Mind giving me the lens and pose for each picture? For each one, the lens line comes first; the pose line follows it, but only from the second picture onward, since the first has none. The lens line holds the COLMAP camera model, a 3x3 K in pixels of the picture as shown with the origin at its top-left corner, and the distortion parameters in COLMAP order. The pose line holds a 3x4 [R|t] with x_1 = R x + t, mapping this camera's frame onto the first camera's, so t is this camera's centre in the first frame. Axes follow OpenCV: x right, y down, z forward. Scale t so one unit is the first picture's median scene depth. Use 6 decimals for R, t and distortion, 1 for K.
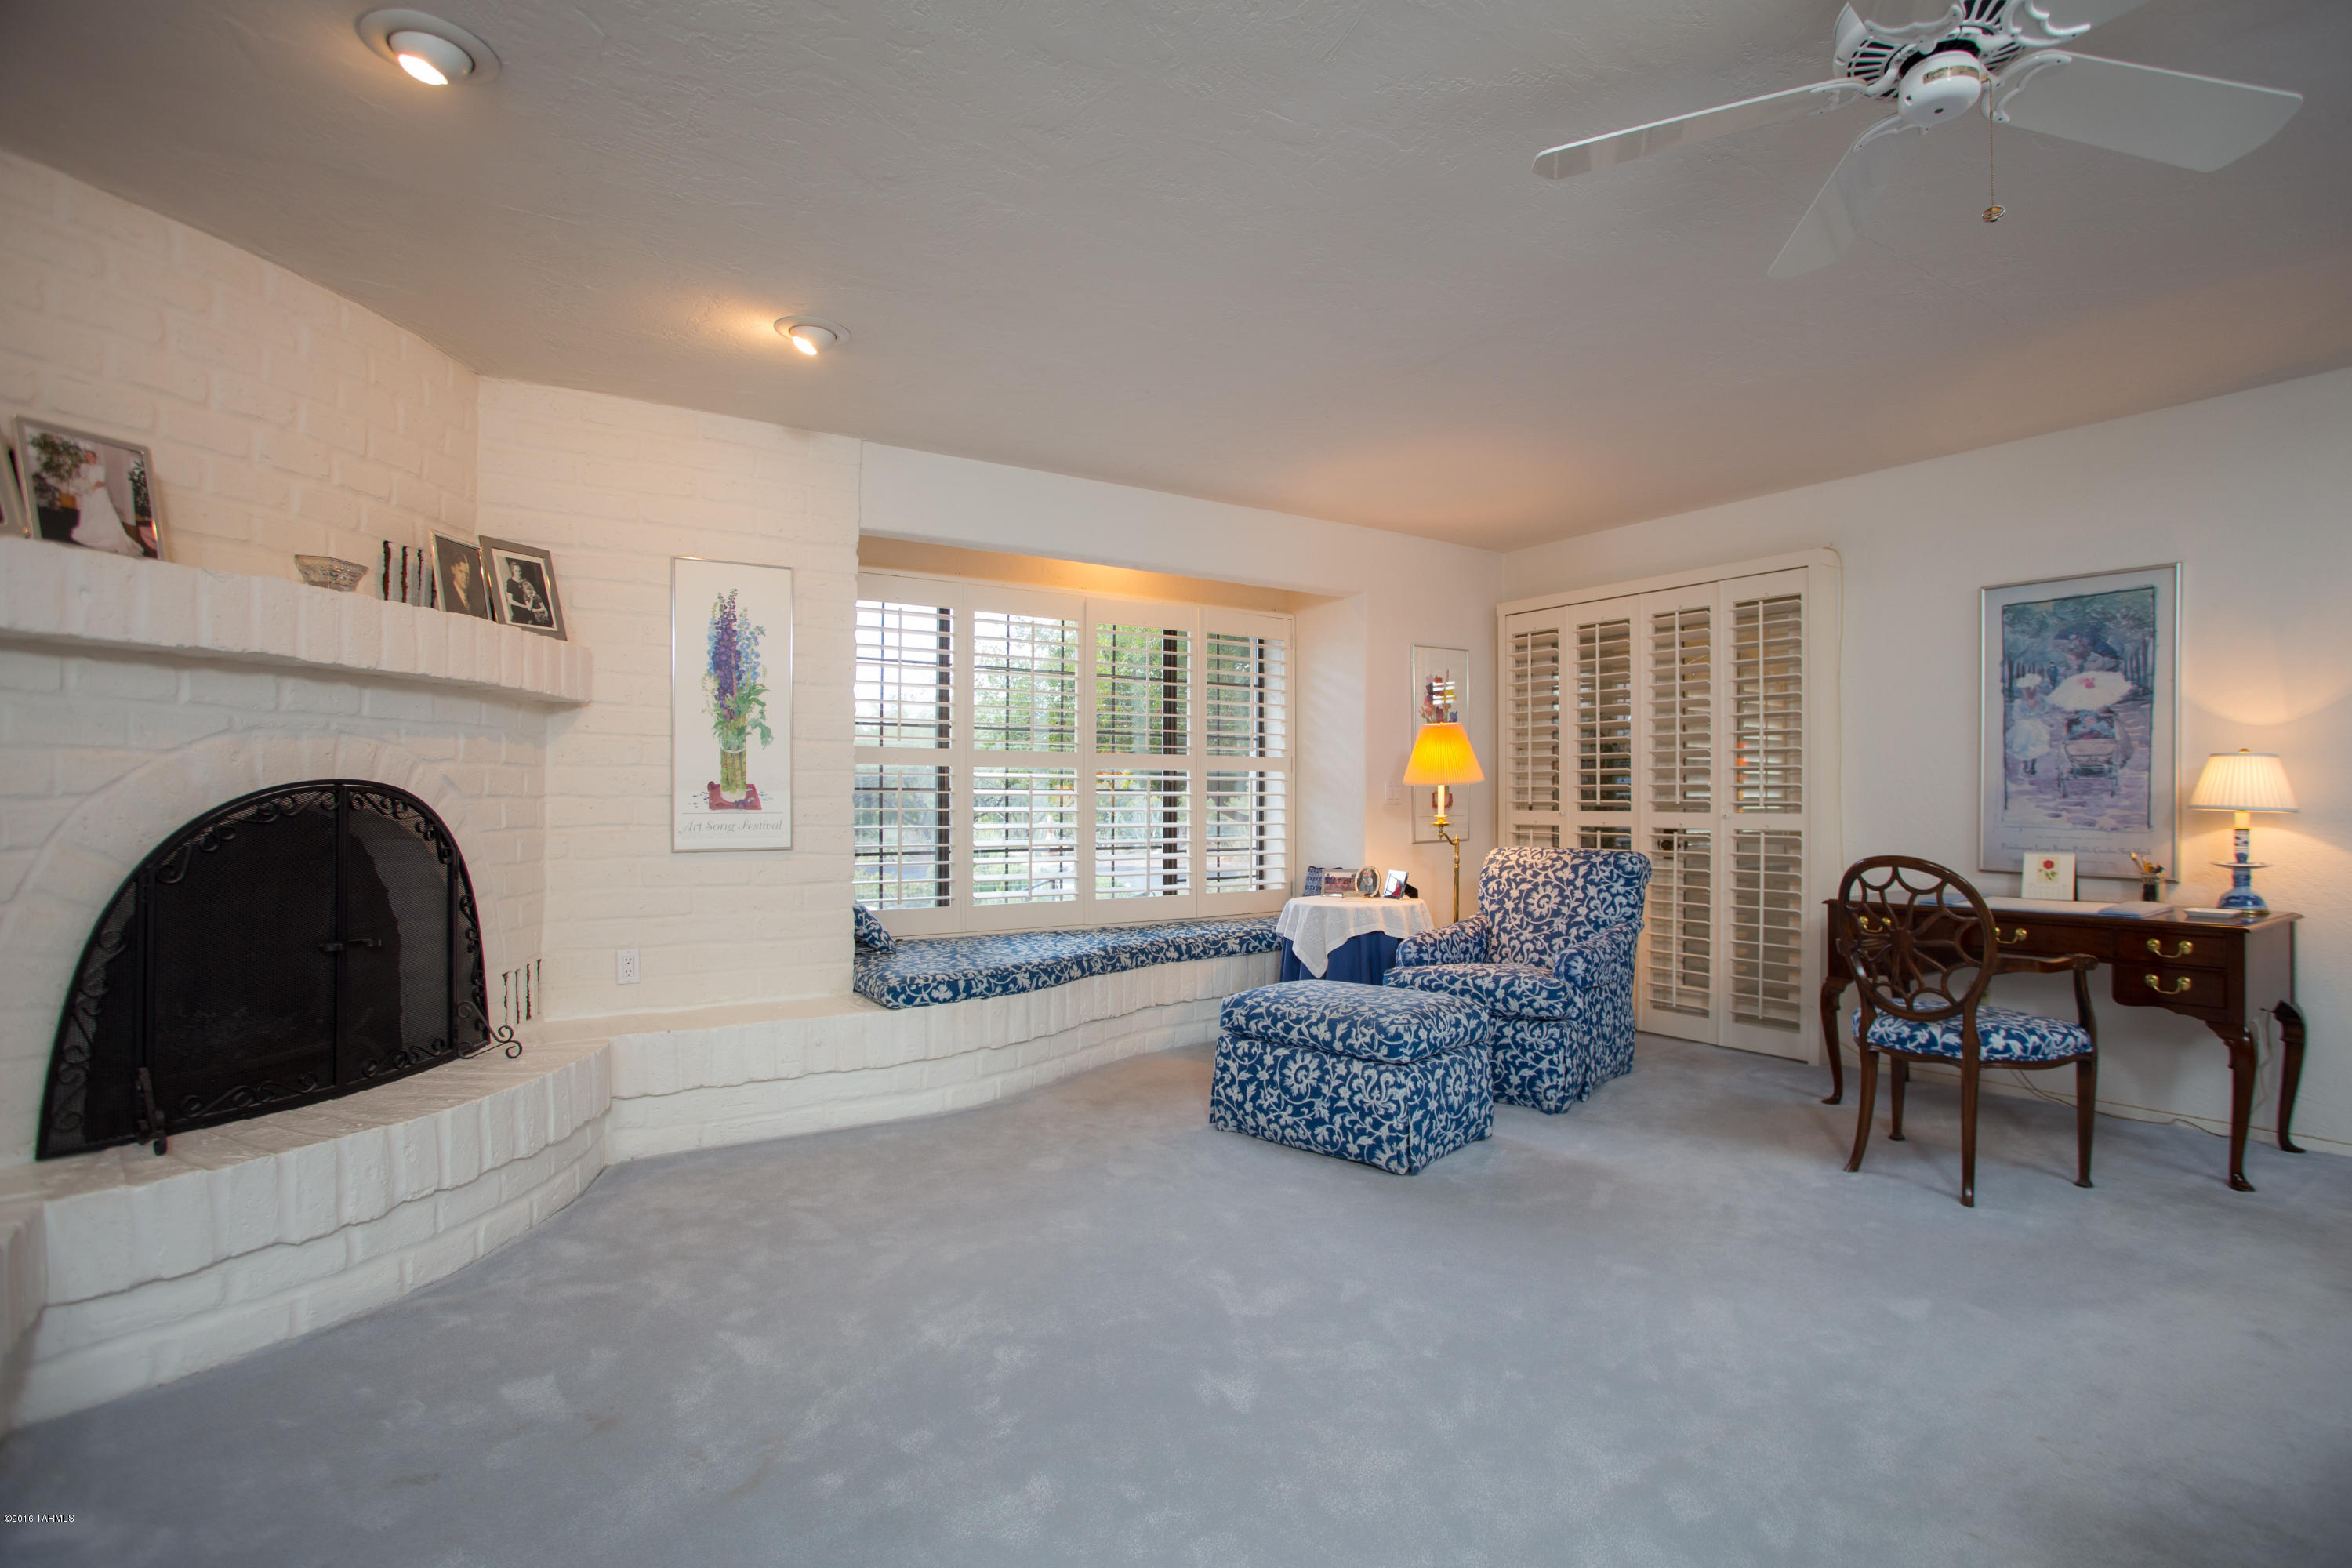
lens RADIAL K [[1170.2, 0, 1184.5], [0, 1170.2, 792.1], [0, 0, 1]] dist [-0.063455, -0.000301]
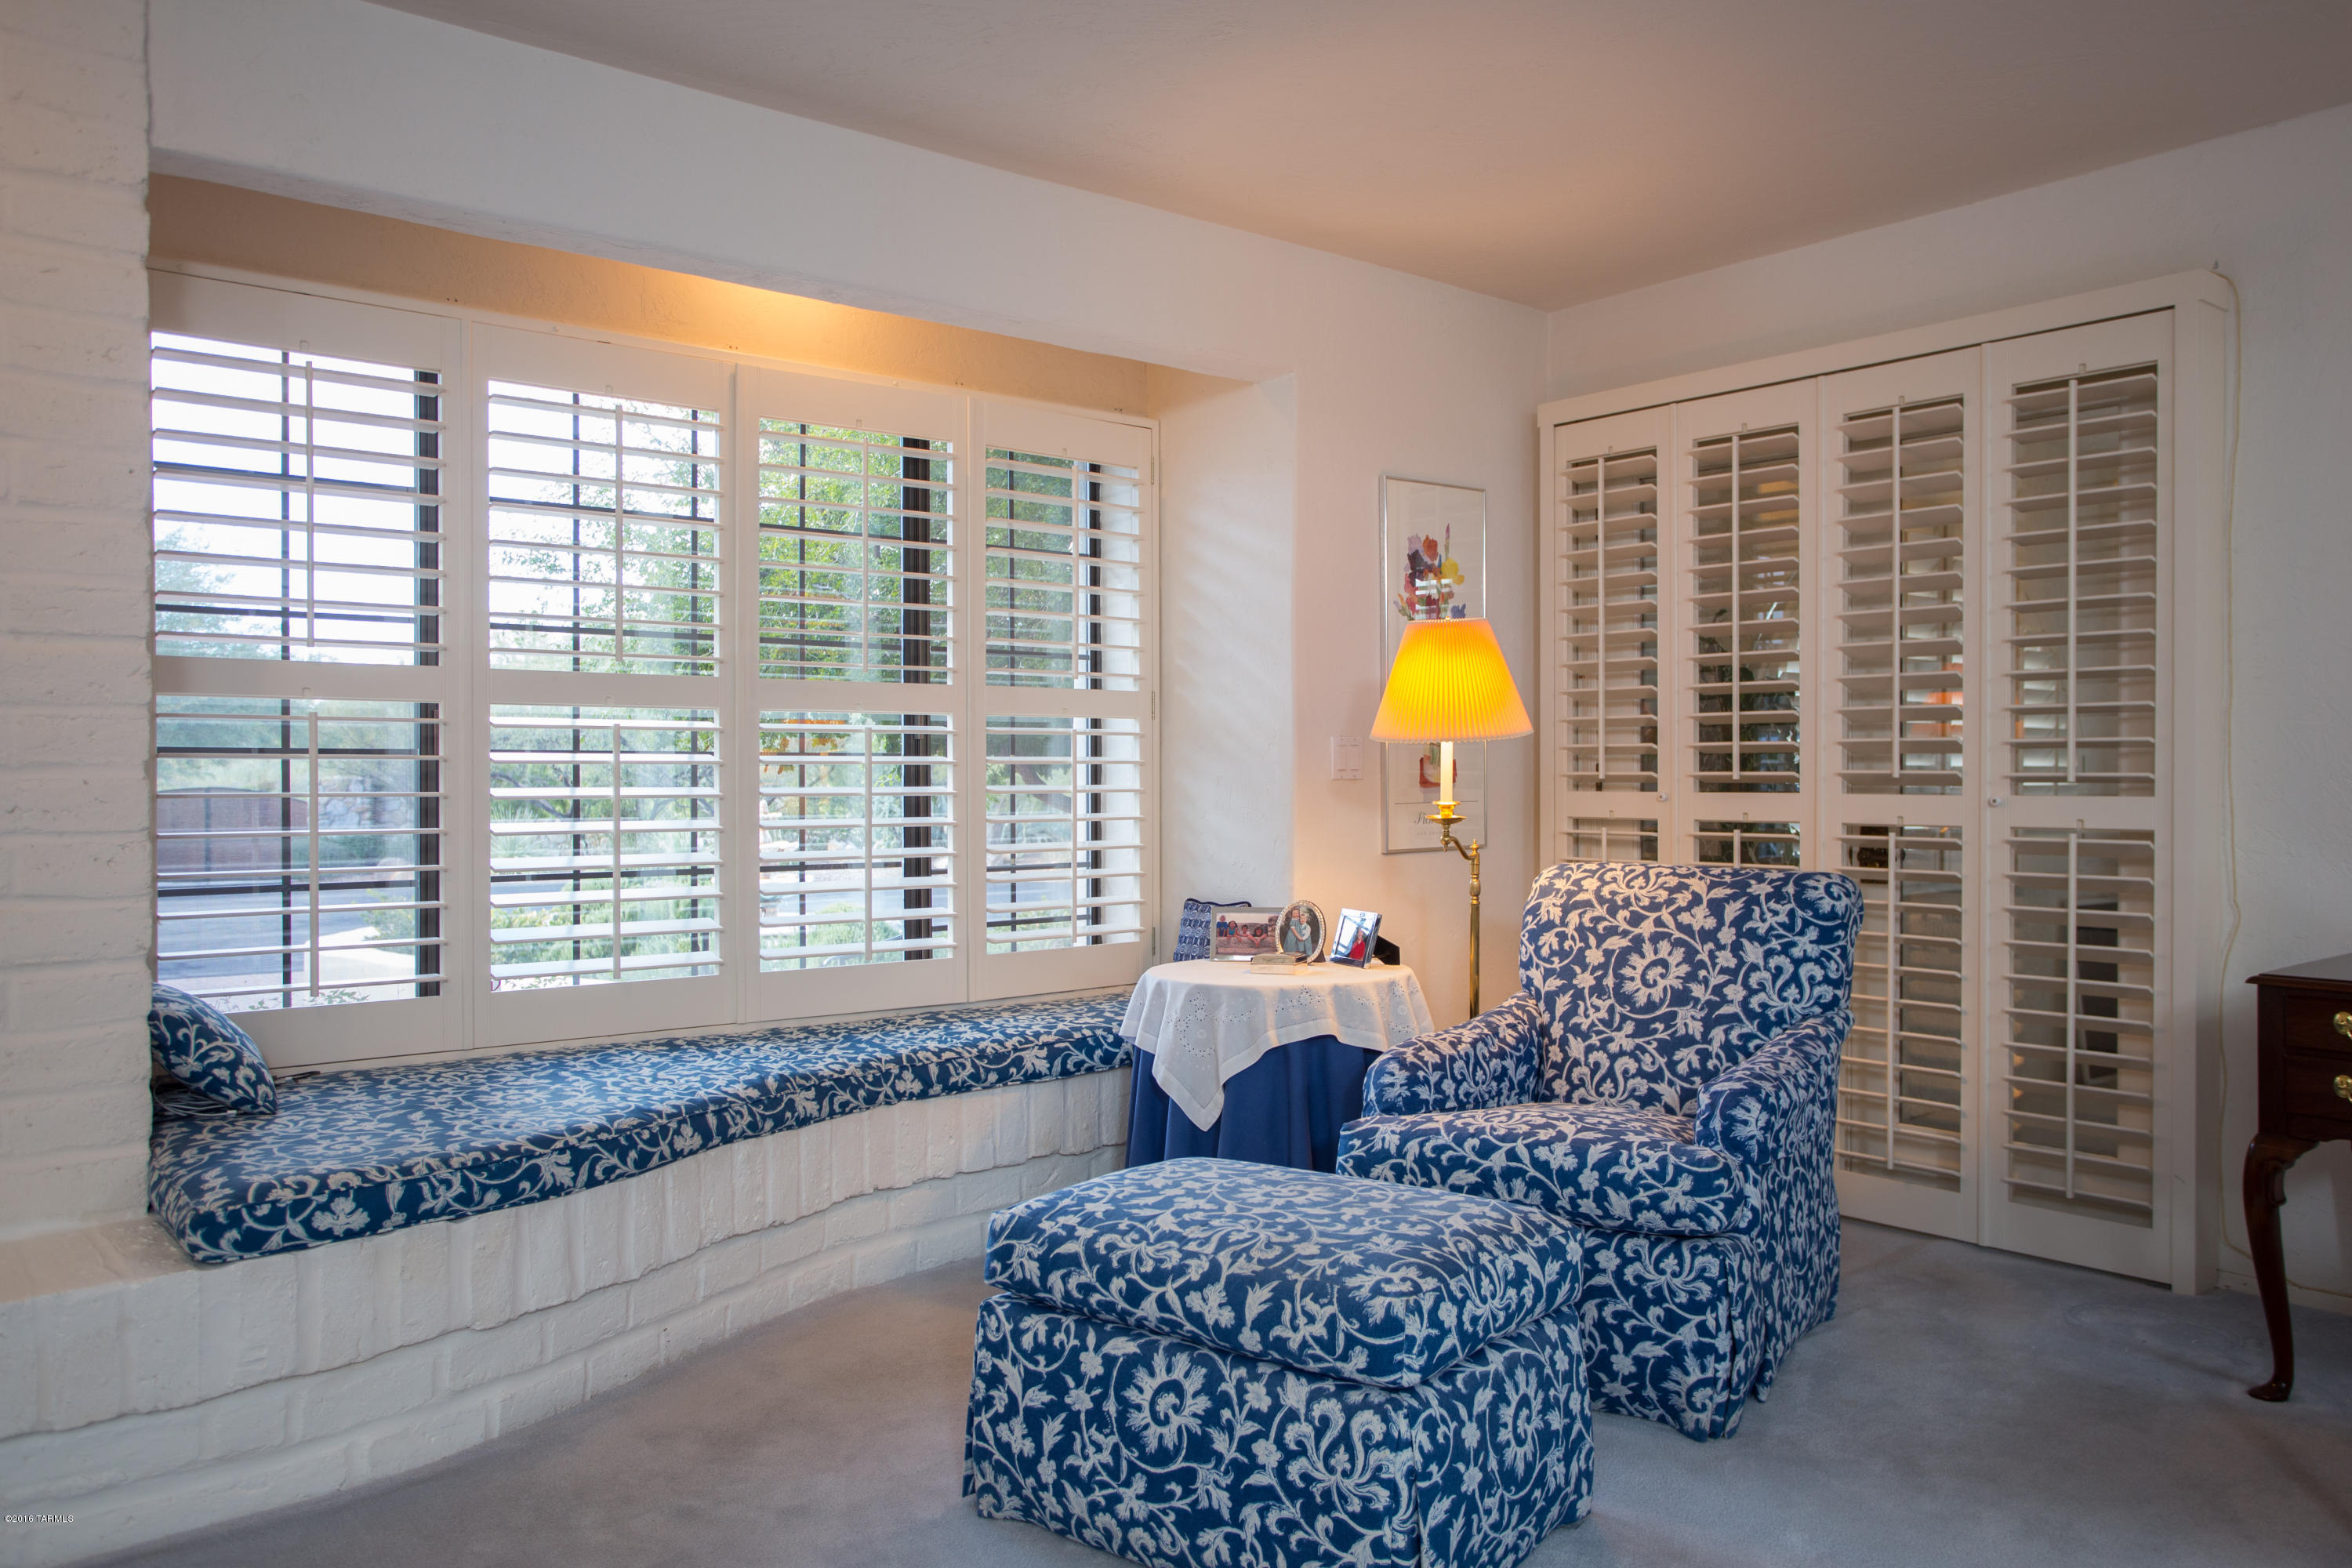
lens RADIAL K [[1821.3, 0, 1156.2], [0, 1821.3, 777.0], [0, 0, 1]] dist [0.089342, 0.001938]
pose [[0.996215, -0.002296, 0.086894, 0.027930], [0.001680, 0.999973, 0.007162, 0.003821], [-0.086908, -0.006989, 0.996192, 0.237392]]
